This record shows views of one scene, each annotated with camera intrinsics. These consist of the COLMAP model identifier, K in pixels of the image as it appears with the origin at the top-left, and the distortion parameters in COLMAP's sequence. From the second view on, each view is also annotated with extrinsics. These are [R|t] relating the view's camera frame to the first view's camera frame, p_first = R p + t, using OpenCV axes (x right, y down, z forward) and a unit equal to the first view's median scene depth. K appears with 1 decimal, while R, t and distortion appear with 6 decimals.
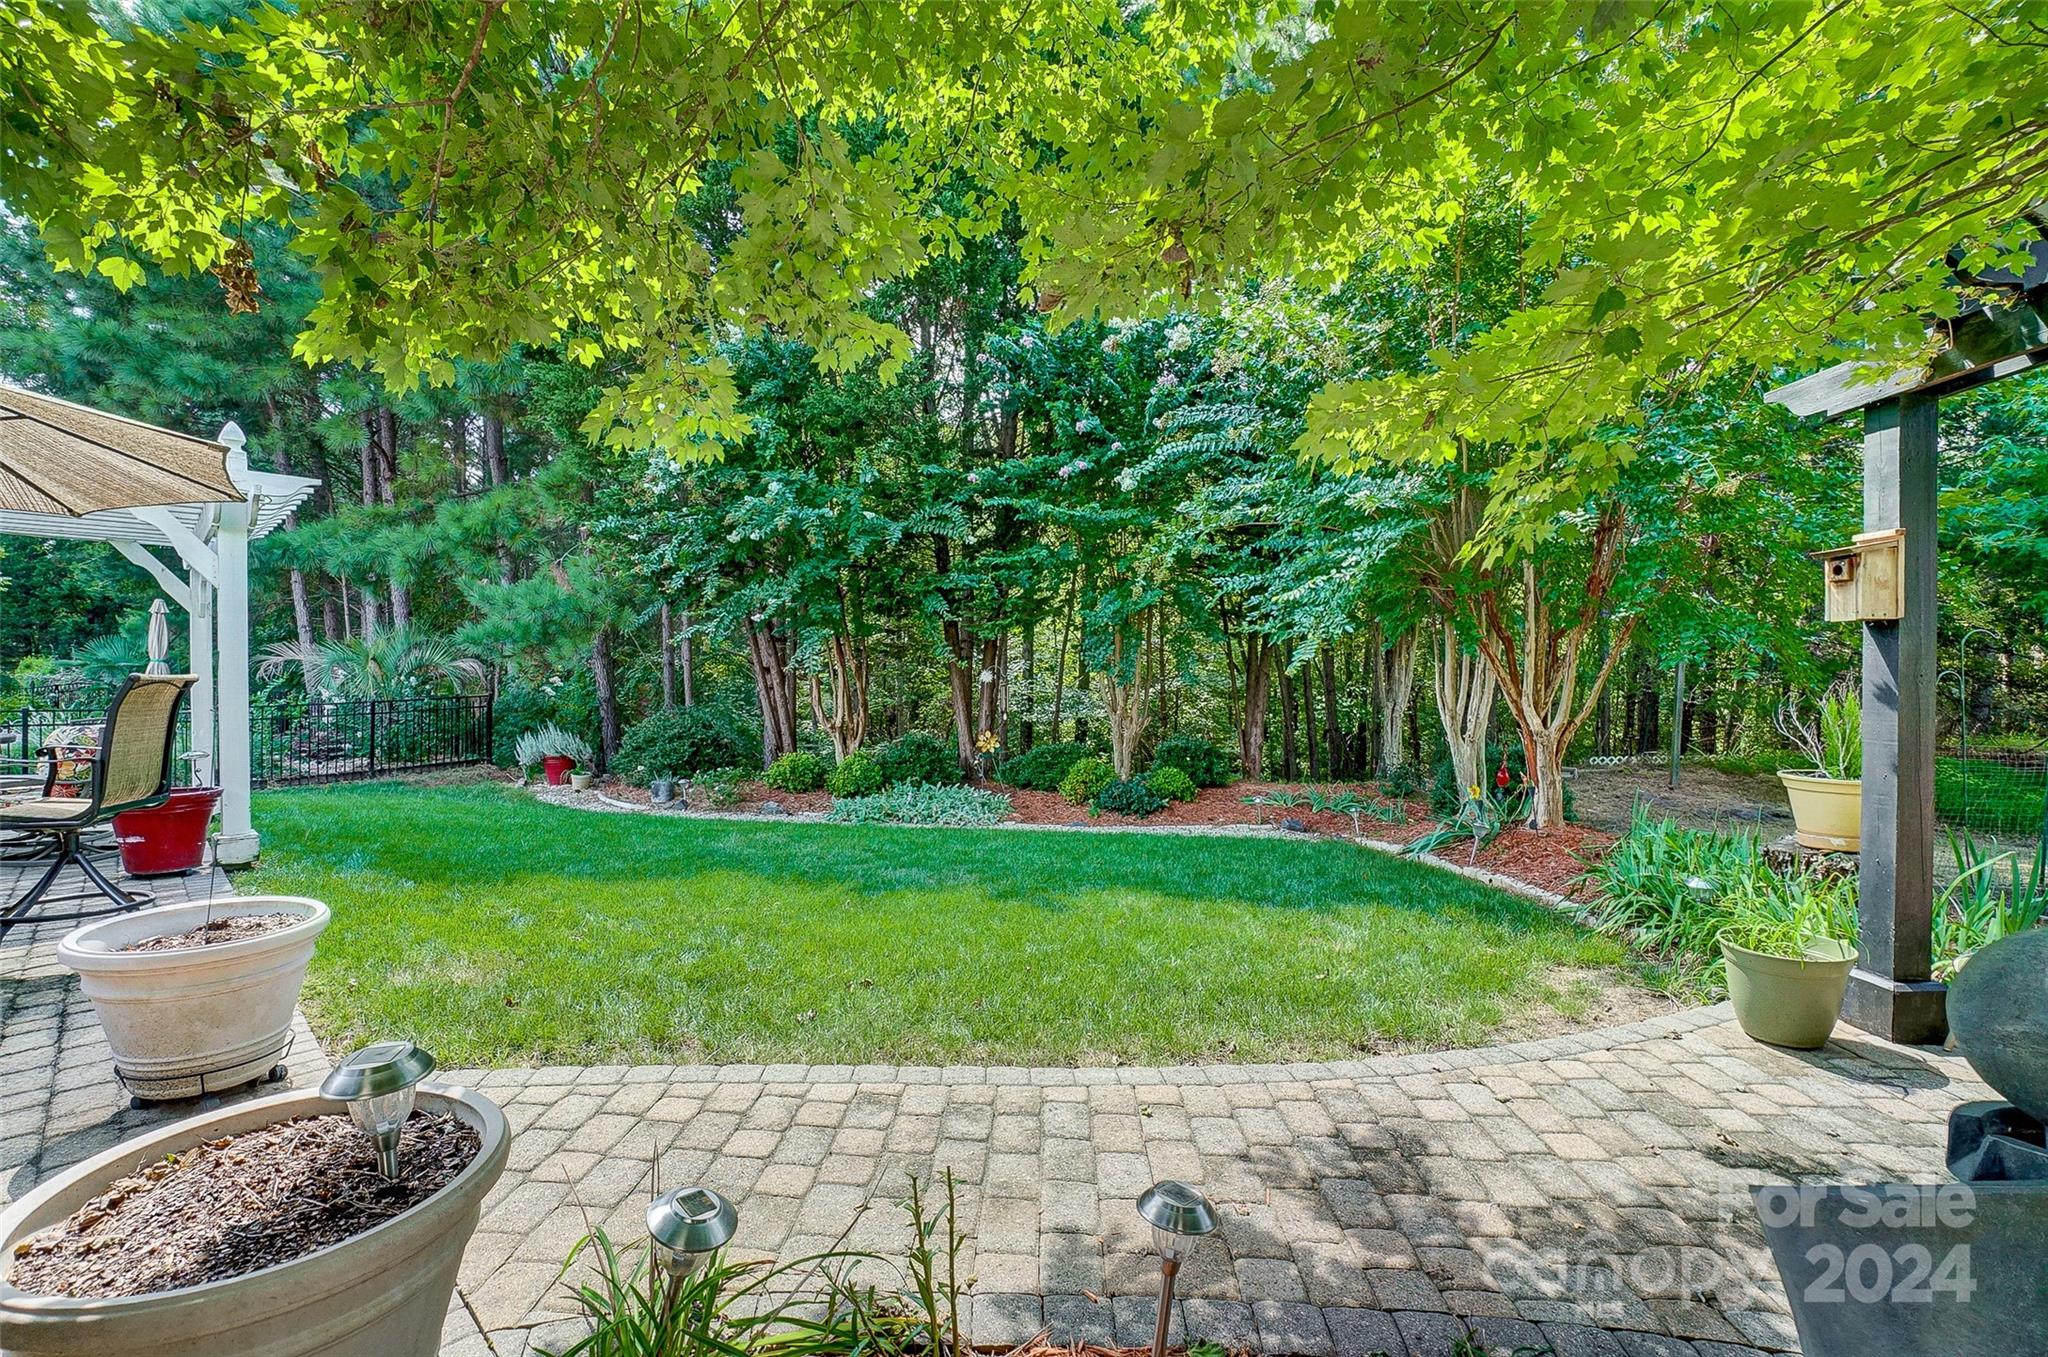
lens RADIAL K [[907.2, 0, 1015.7], [0, 907.2, 688.5], [0, 0, 1]] dist [-0.055986, 0.022156]
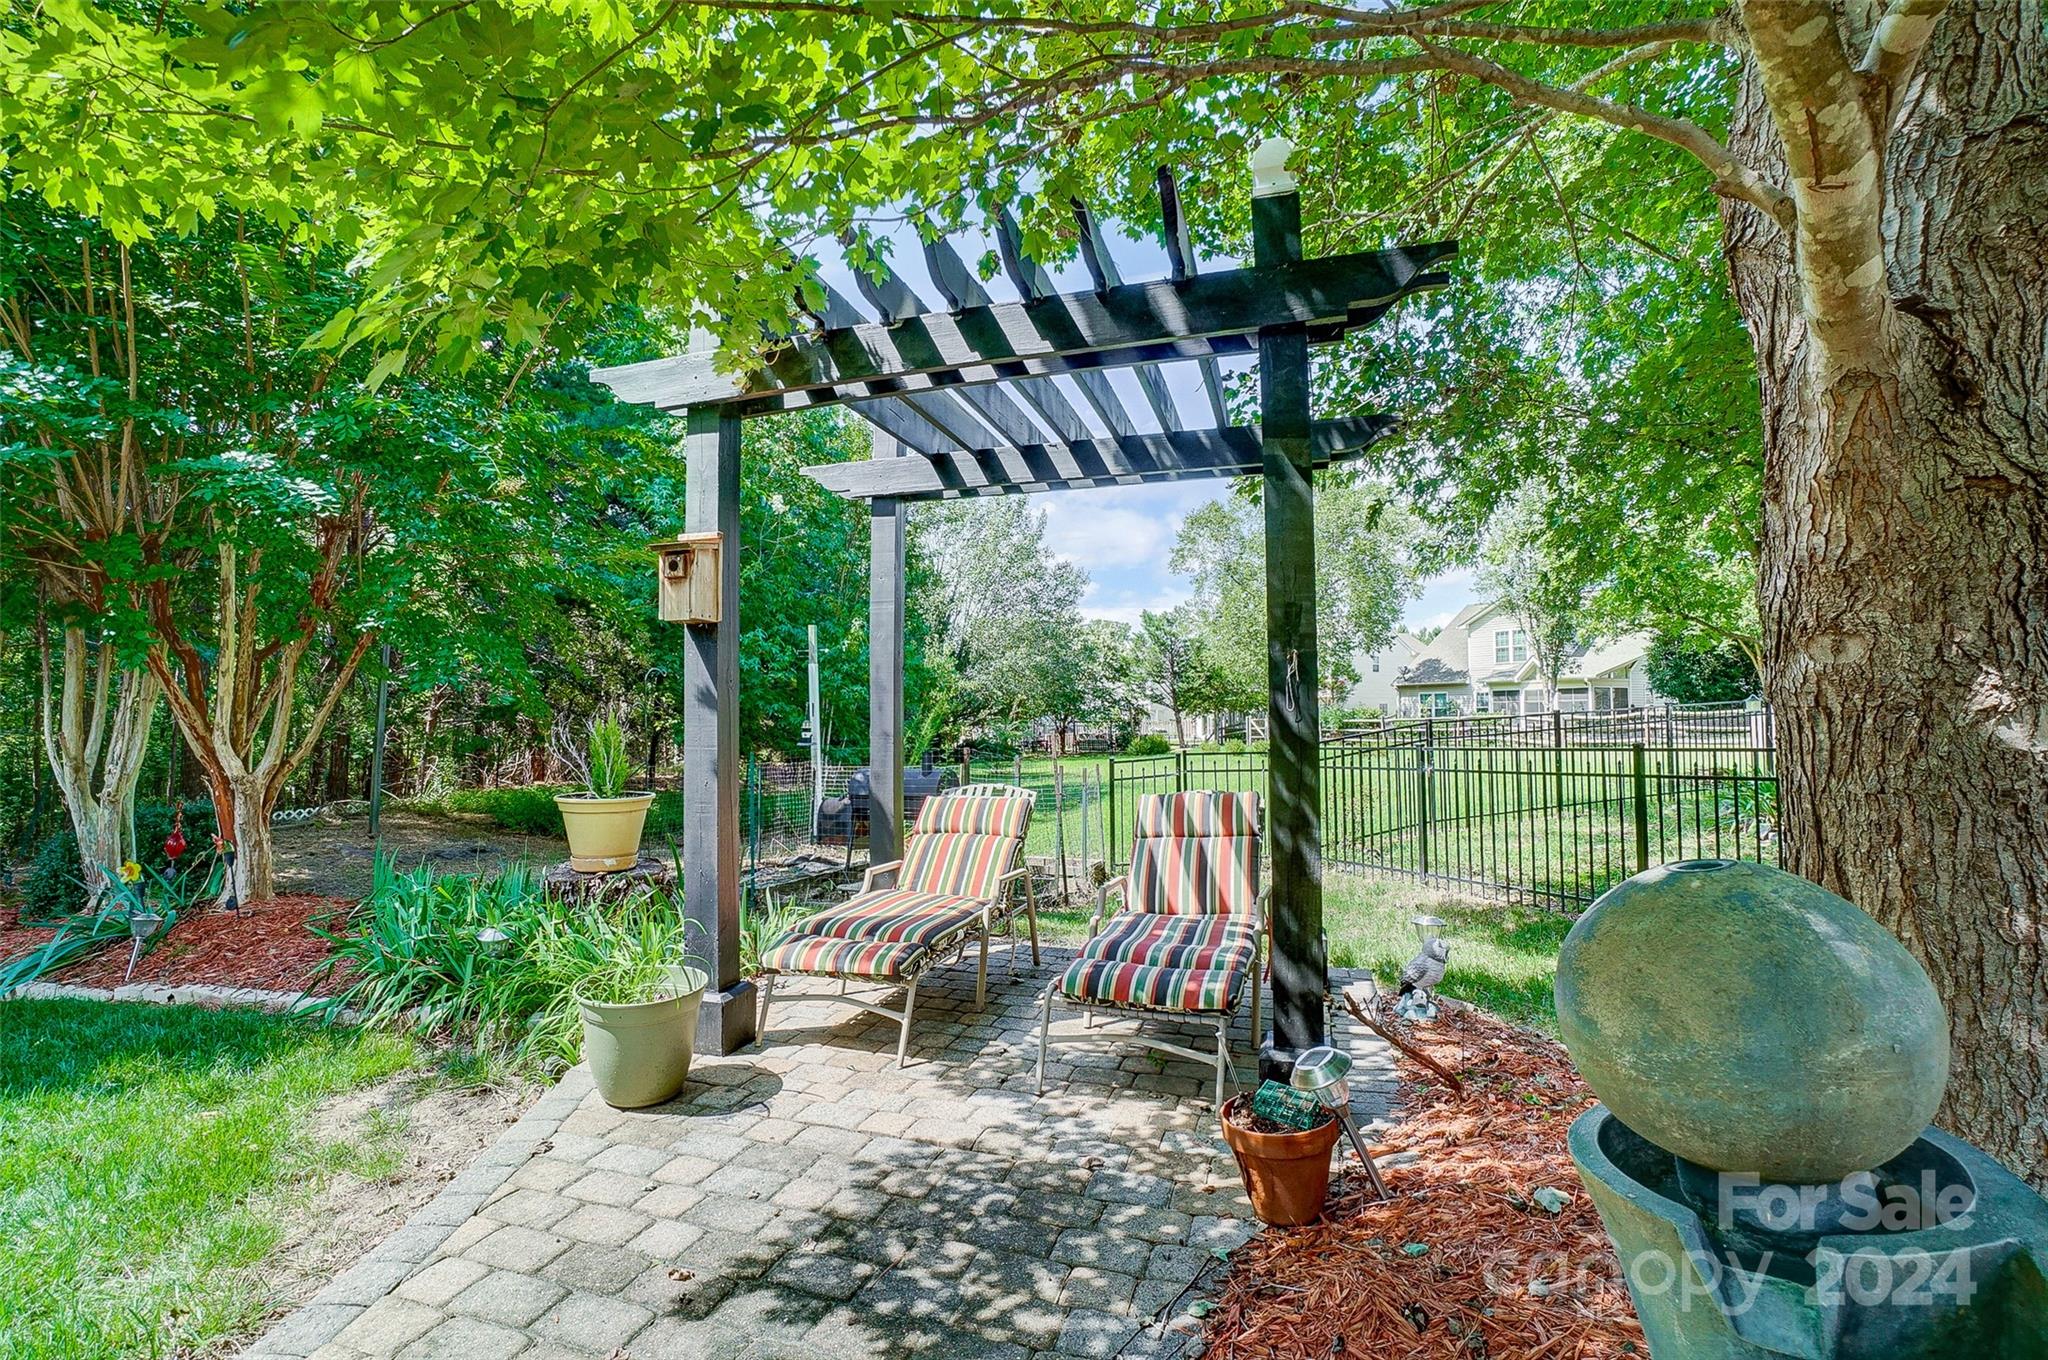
lens RADIAL K [[907.2, 0, 1015.7], [0, 907.2, 690.0], [0, 0, 1]] dist [-0.055986, 0.022156]
pose [[0.272521, 0.034642, 0.961526, 0.076655], [0.020124, 0.998928, -0.041693, 0.029140], [-0.961939, 0.030712, 0.271531, 0.254503]]
